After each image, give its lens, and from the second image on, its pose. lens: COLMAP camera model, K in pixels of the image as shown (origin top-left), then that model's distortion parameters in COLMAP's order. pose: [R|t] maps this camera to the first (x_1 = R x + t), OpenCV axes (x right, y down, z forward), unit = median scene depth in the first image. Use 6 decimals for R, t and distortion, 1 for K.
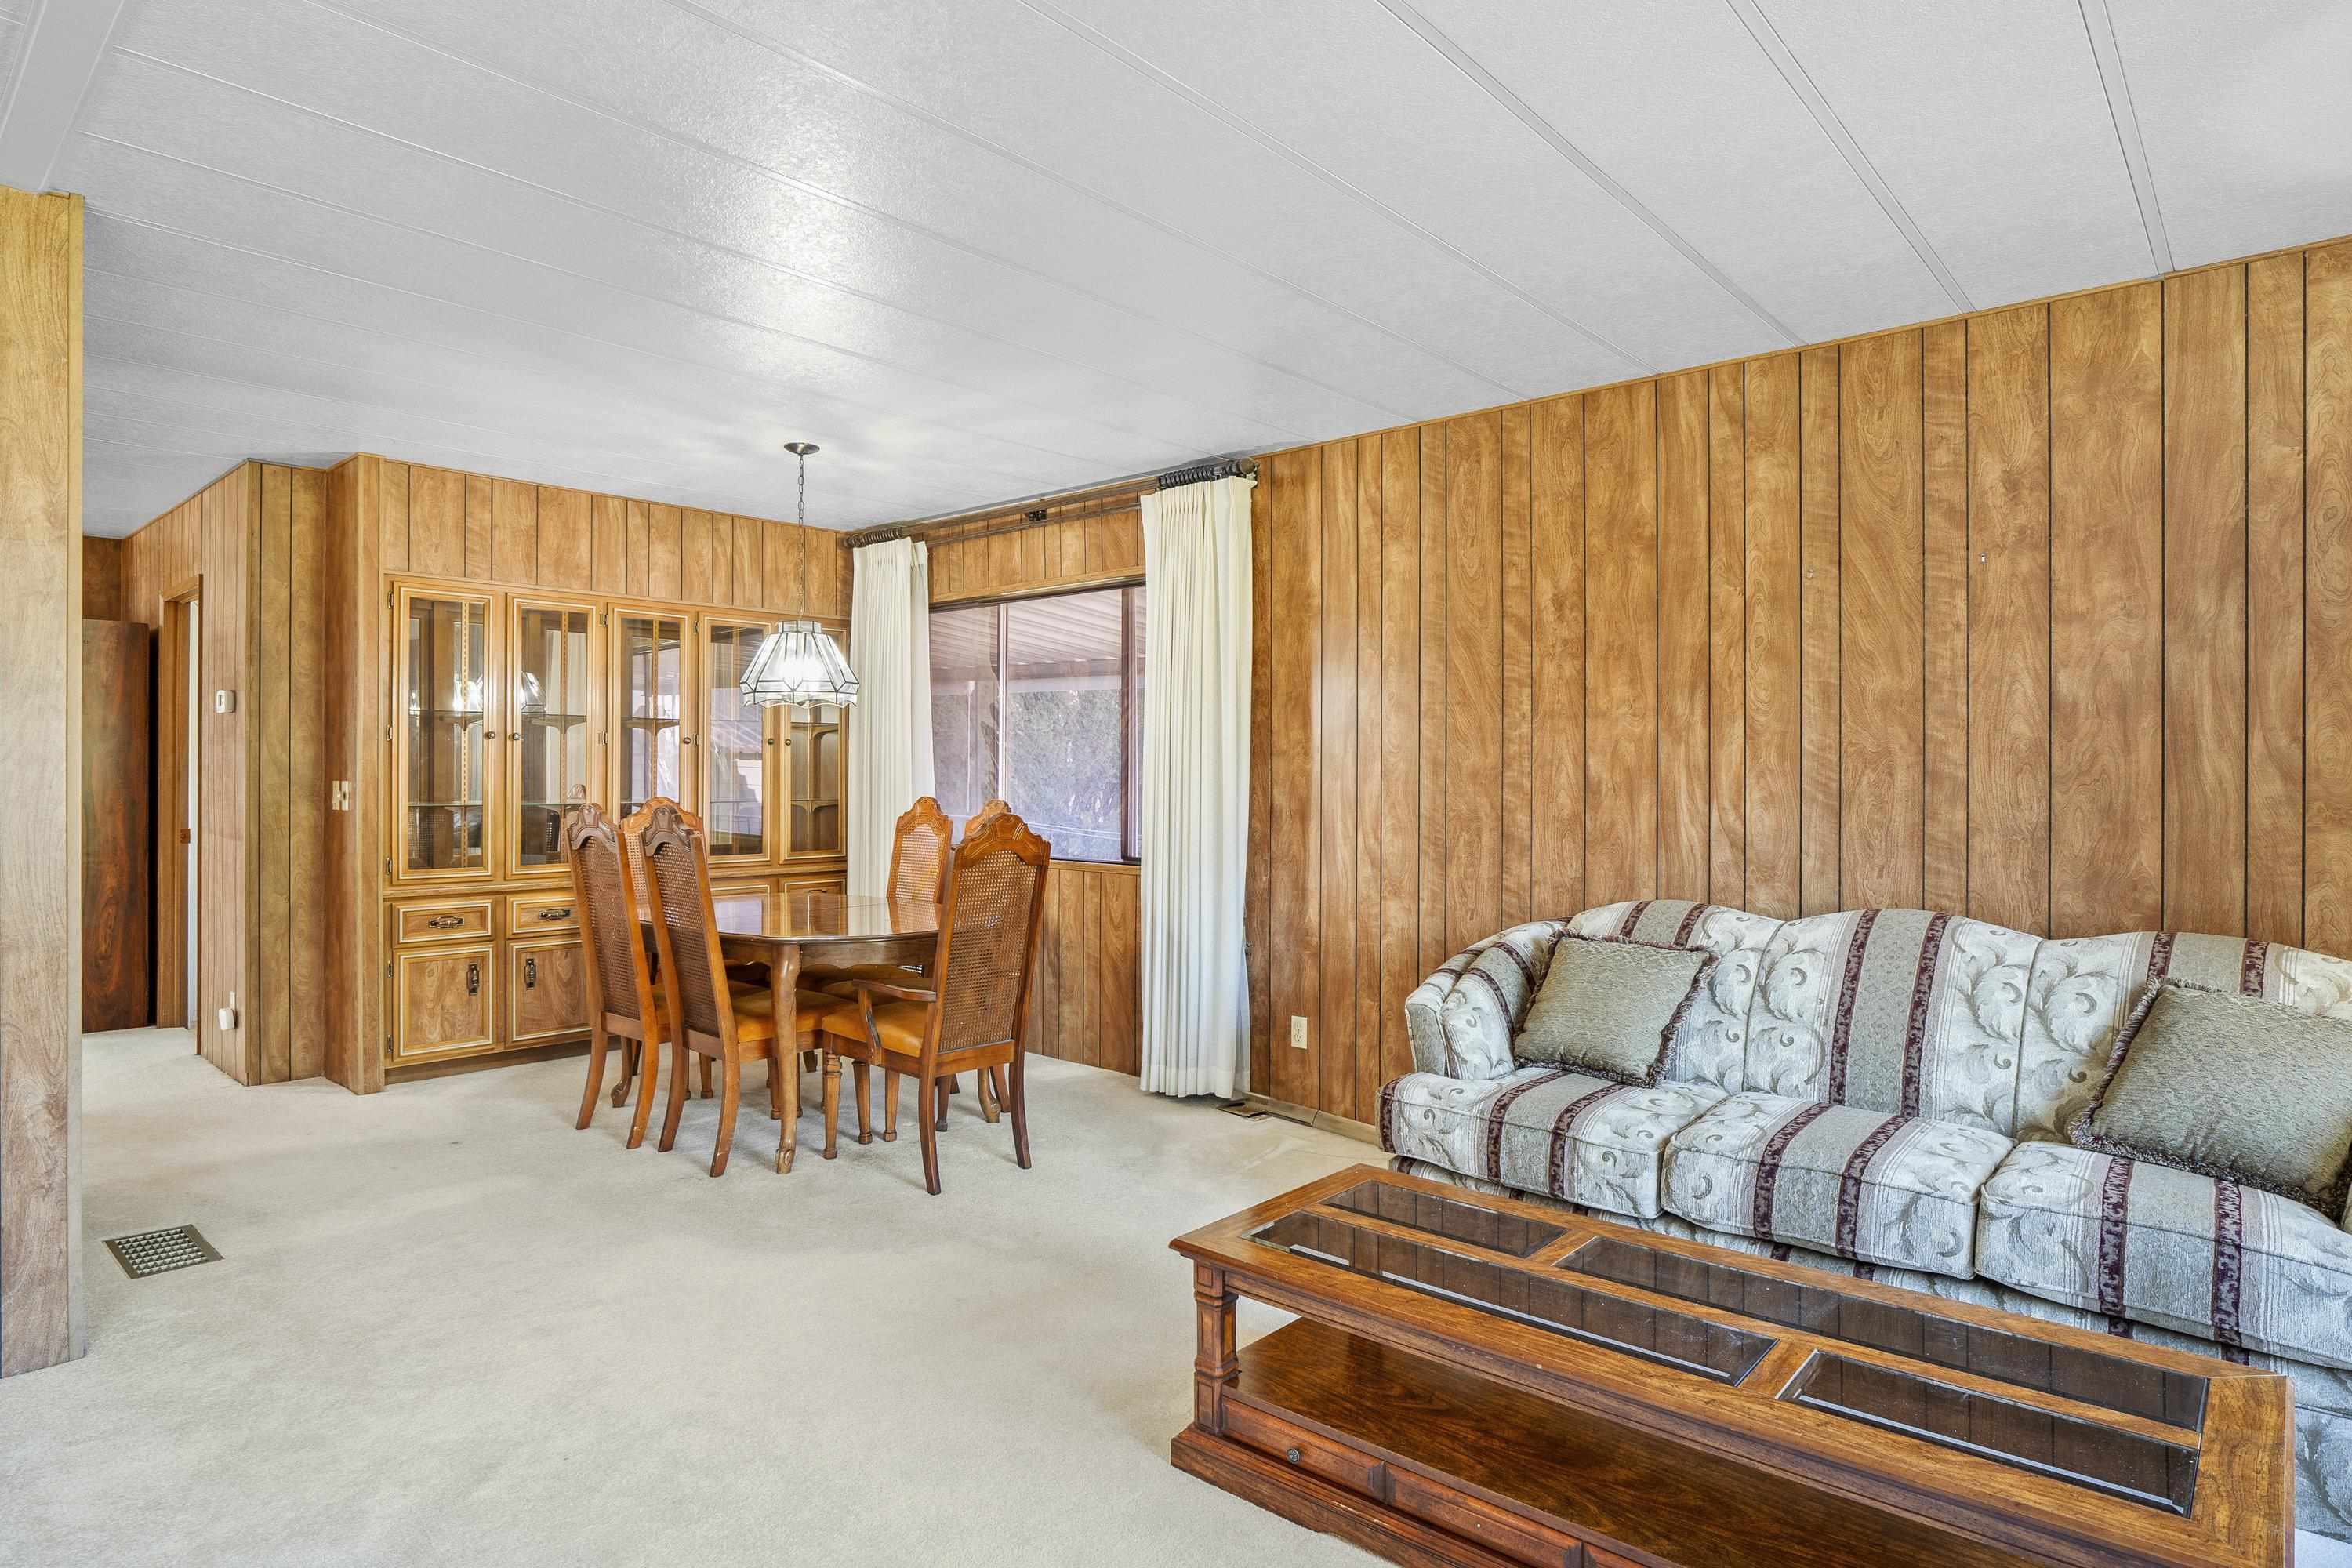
lens RADIAL K [[1299.7, 0, 1178.5], [0, 1299.7, 781.0], [0, 0, 1]] dist [0.002950, 0.003154]
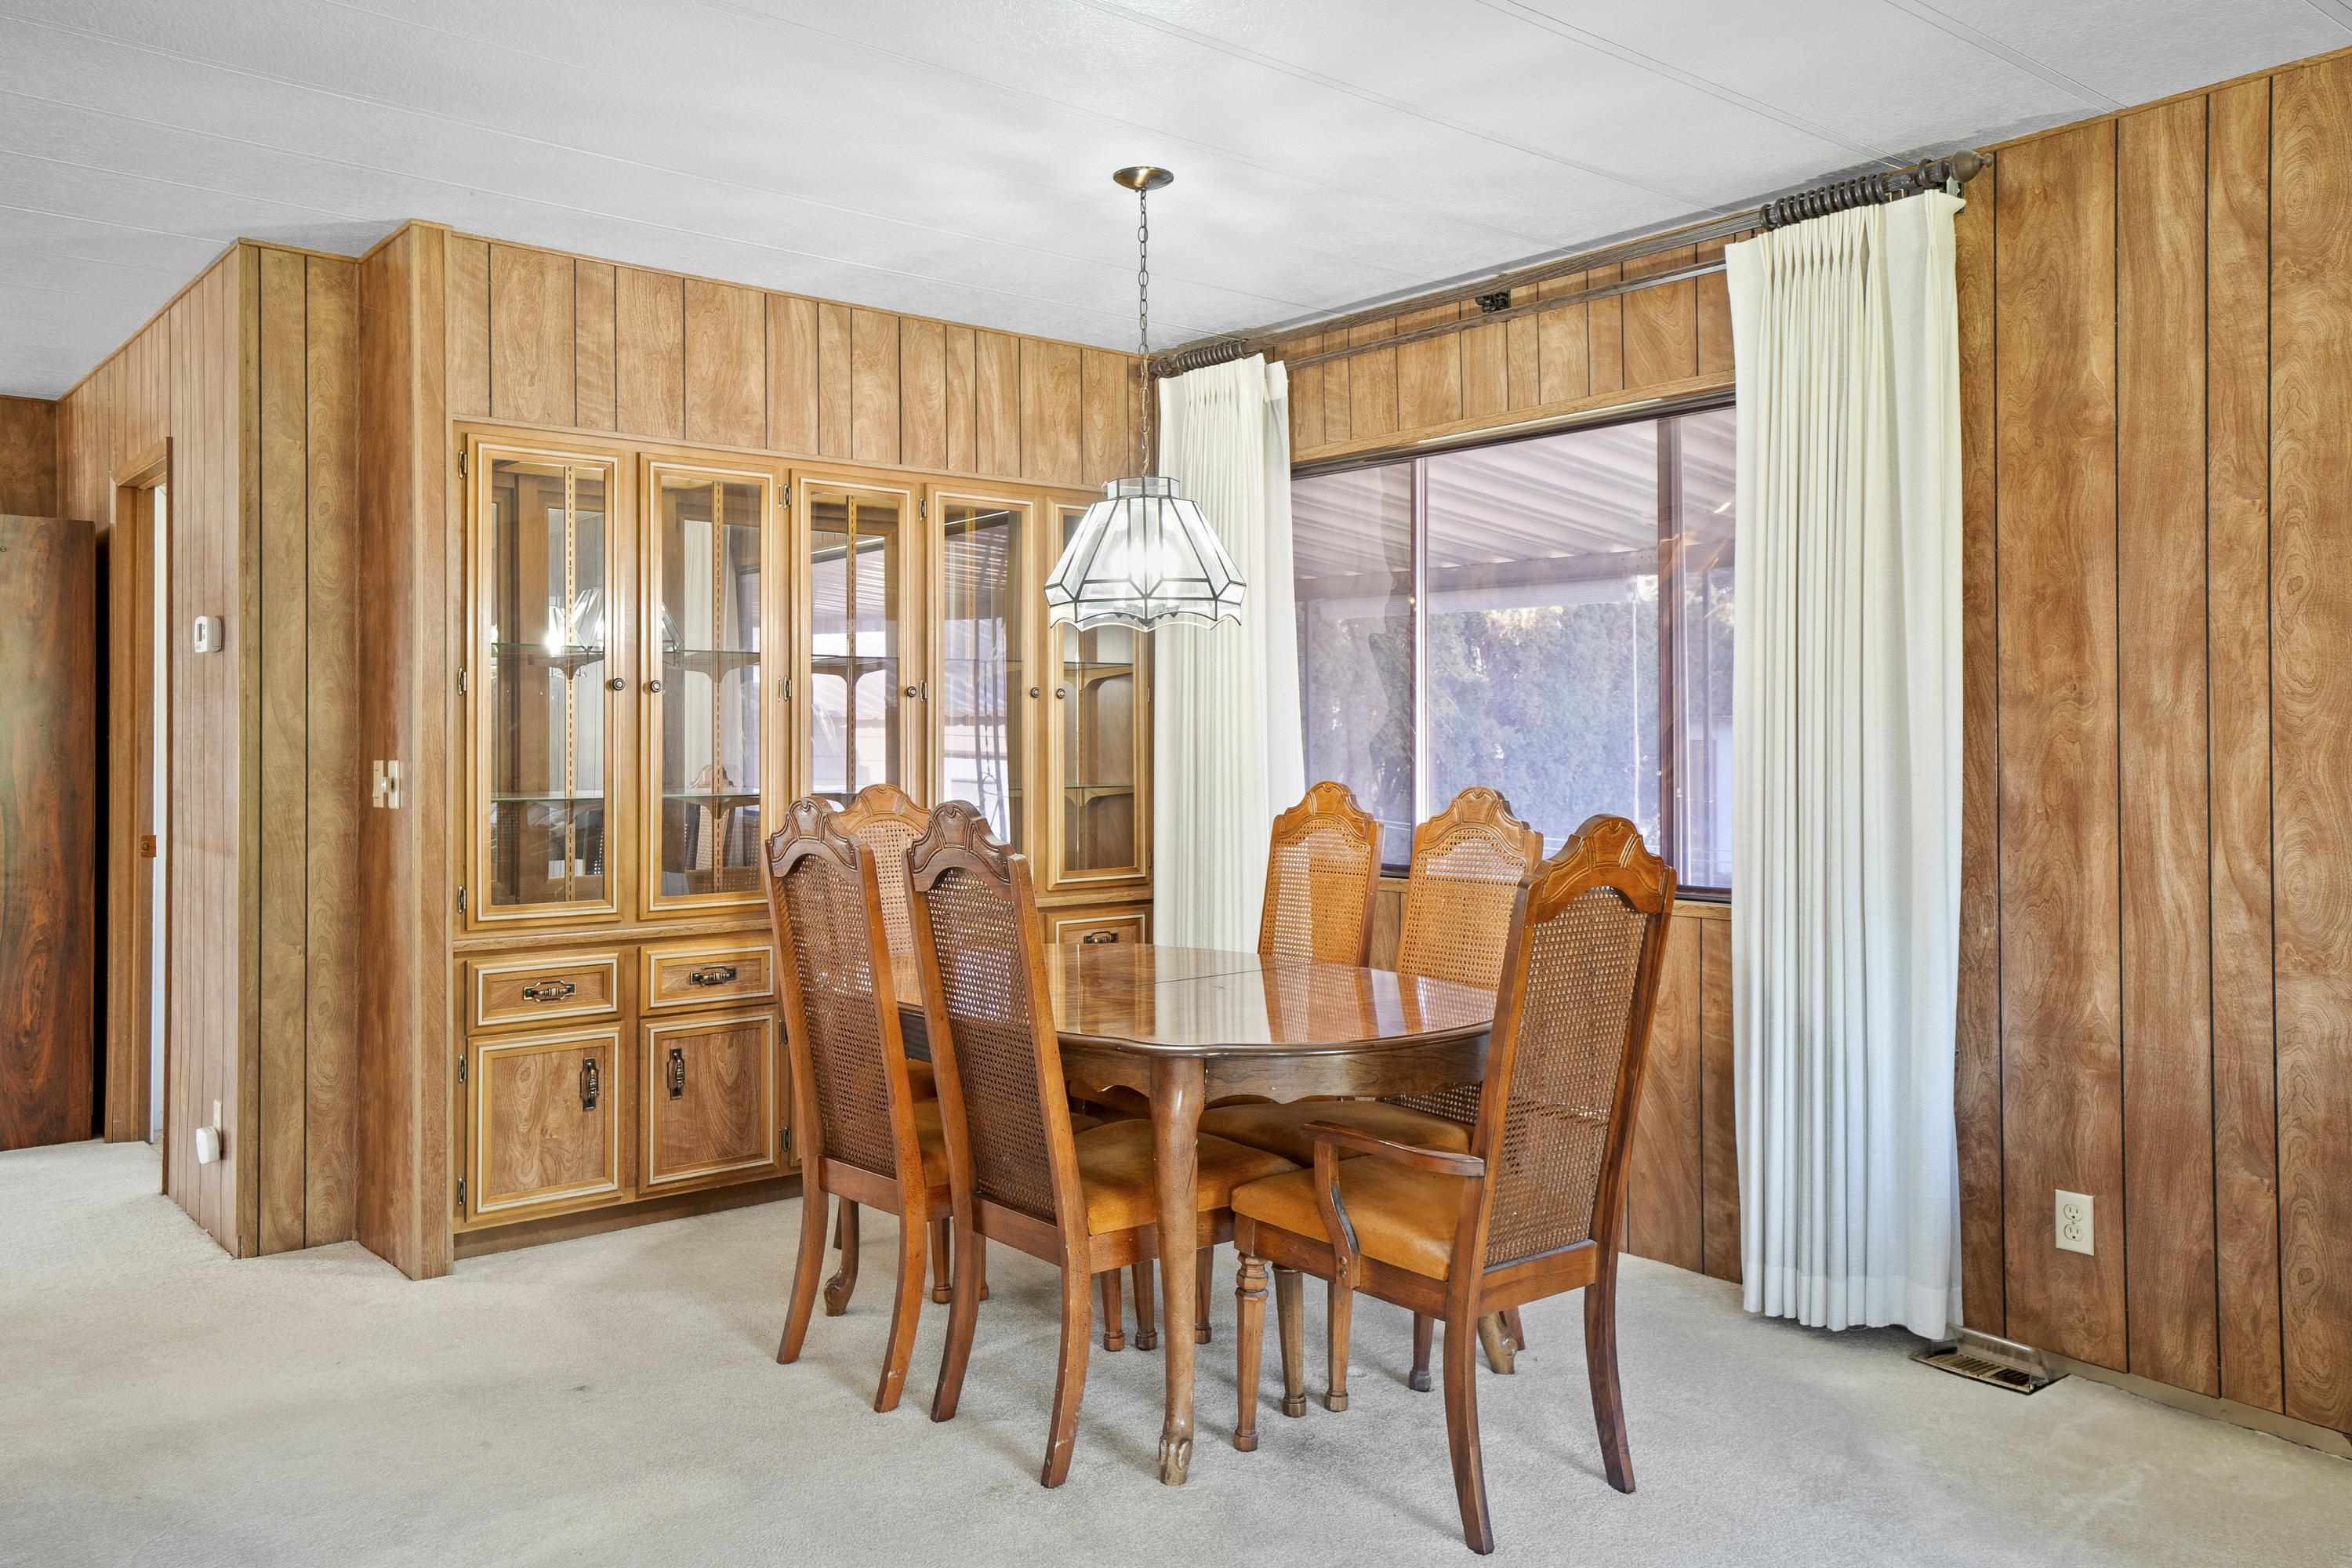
lens RADIAL K [[1761.5, 0, 1214.1], [0, 1761.5, 740.3], [0, 0, 1]] dist [0.039763, 0.015904]
pose [[0.993114, -0.006810, -0.116954, -0.176855], [0.005778, 0.999941, -0.009158, 0.000639], [0.117009, 0.008419, 0.993095, 0.239071]]
